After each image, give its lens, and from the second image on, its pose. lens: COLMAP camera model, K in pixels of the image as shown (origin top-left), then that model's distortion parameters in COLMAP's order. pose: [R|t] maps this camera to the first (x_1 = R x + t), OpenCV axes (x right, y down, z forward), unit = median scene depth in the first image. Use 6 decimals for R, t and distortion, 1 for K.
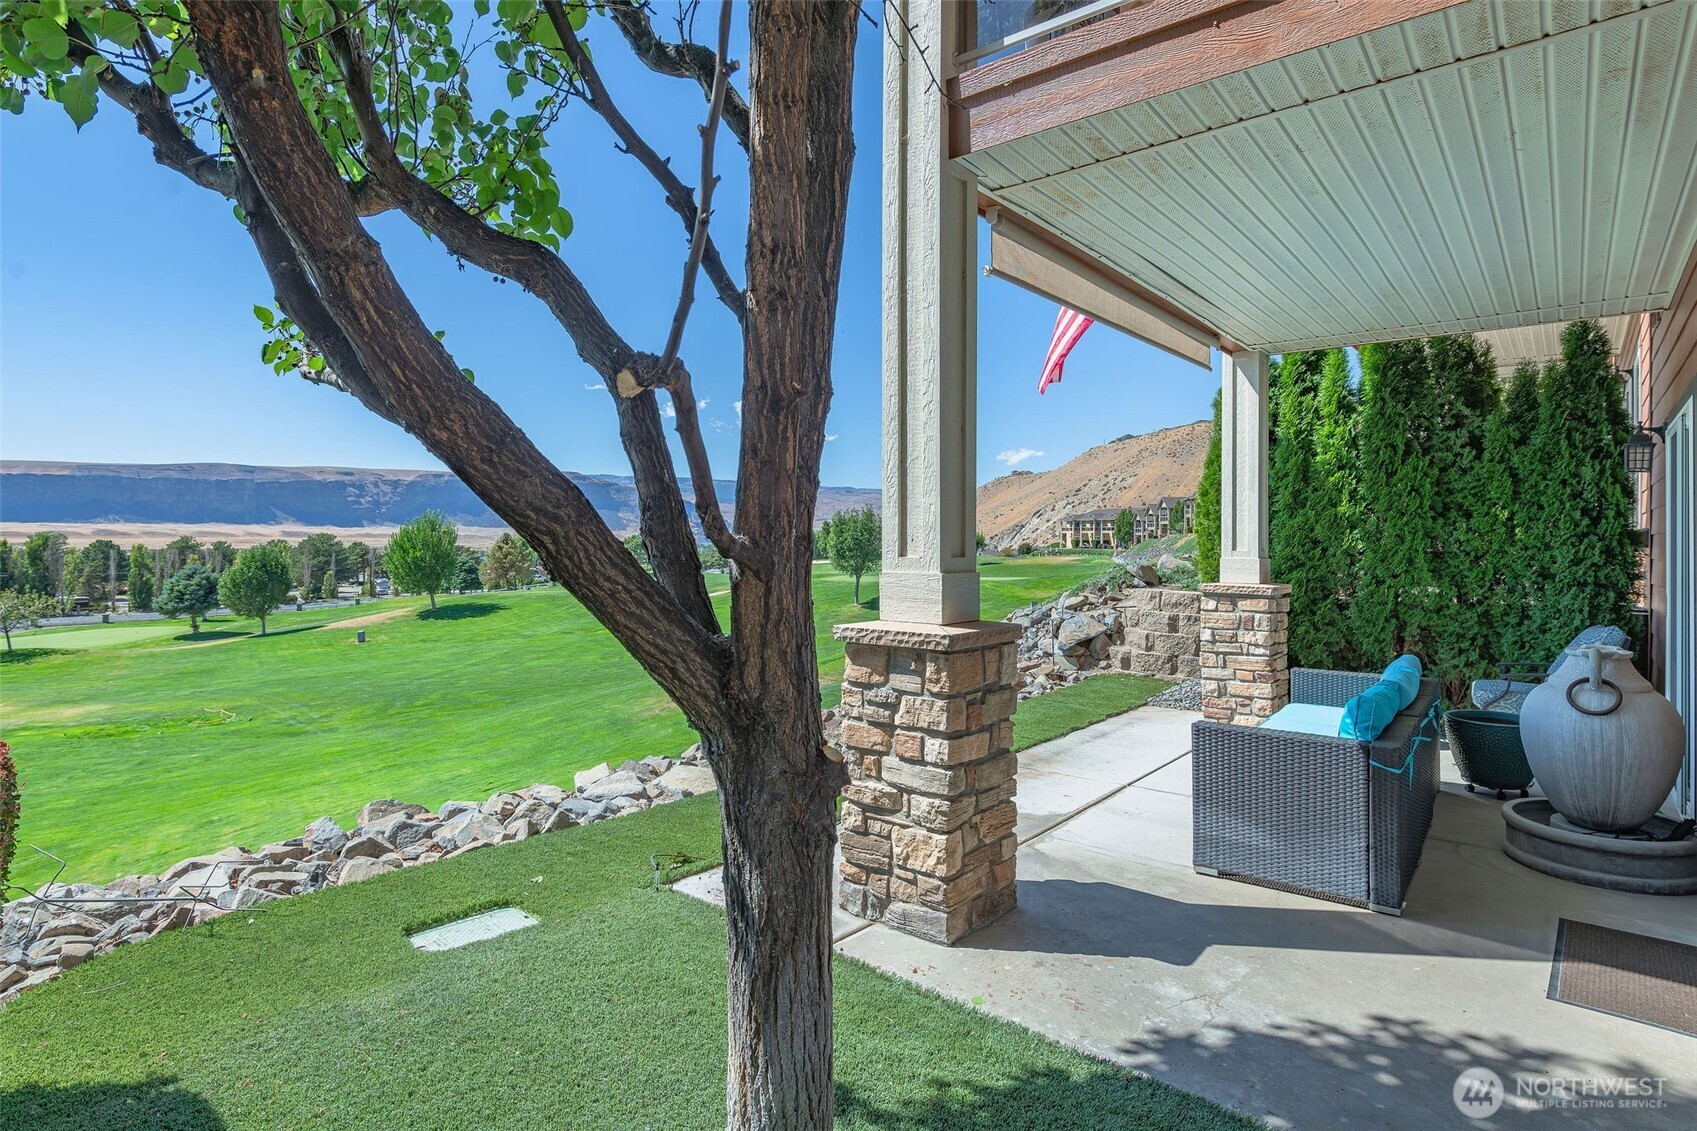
lens RADIAL K [[874.3, 0, 846.5], [0, 874.3, 538.8], [0, 0, 1]] dist [0.006007, -0.001198]
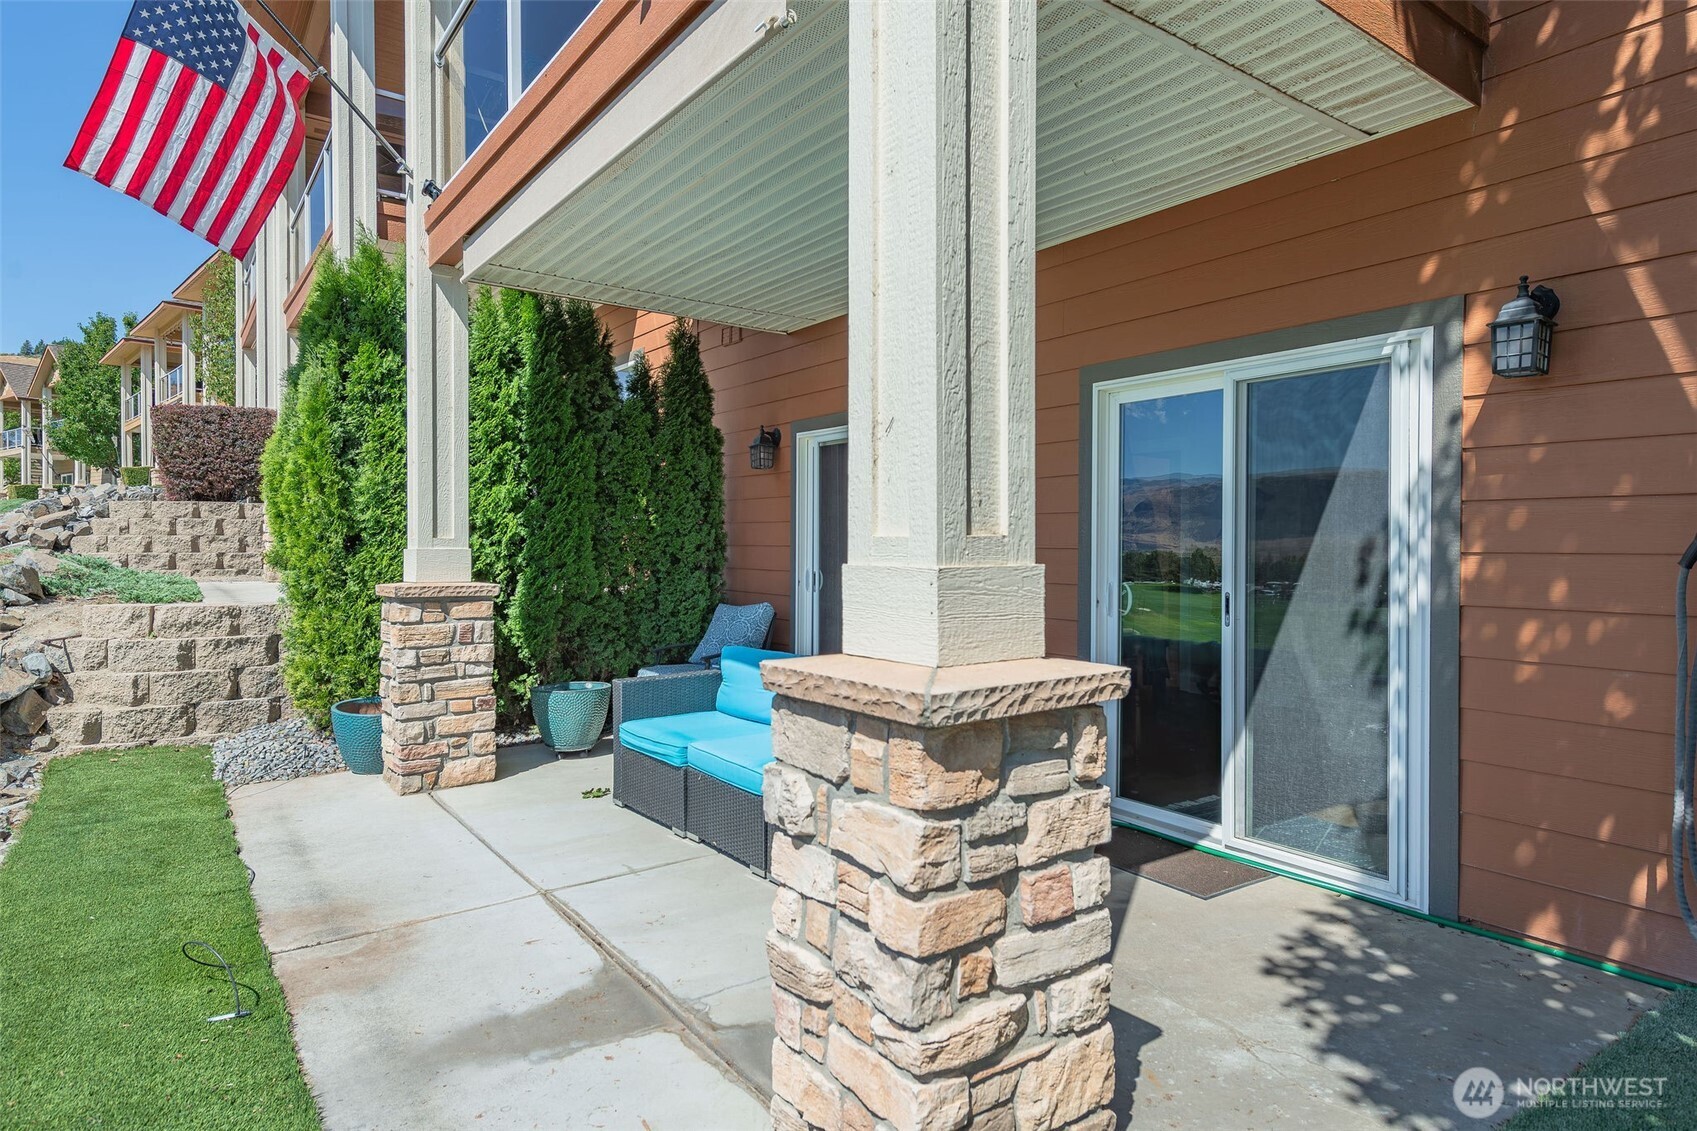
lens RADIAL K [[962.7, 0, 846.6], [0, 962.7, 557.2], [0, 0, 1]] dist [0.007769, -0.000671]
pose [[0.257307, -0.018656, 0.966150, -0.491934], [-0.004335, 0.999781, 0.020460, 0.023315], [-0.966320, -0.009453, 0.257170, 0.938304]]
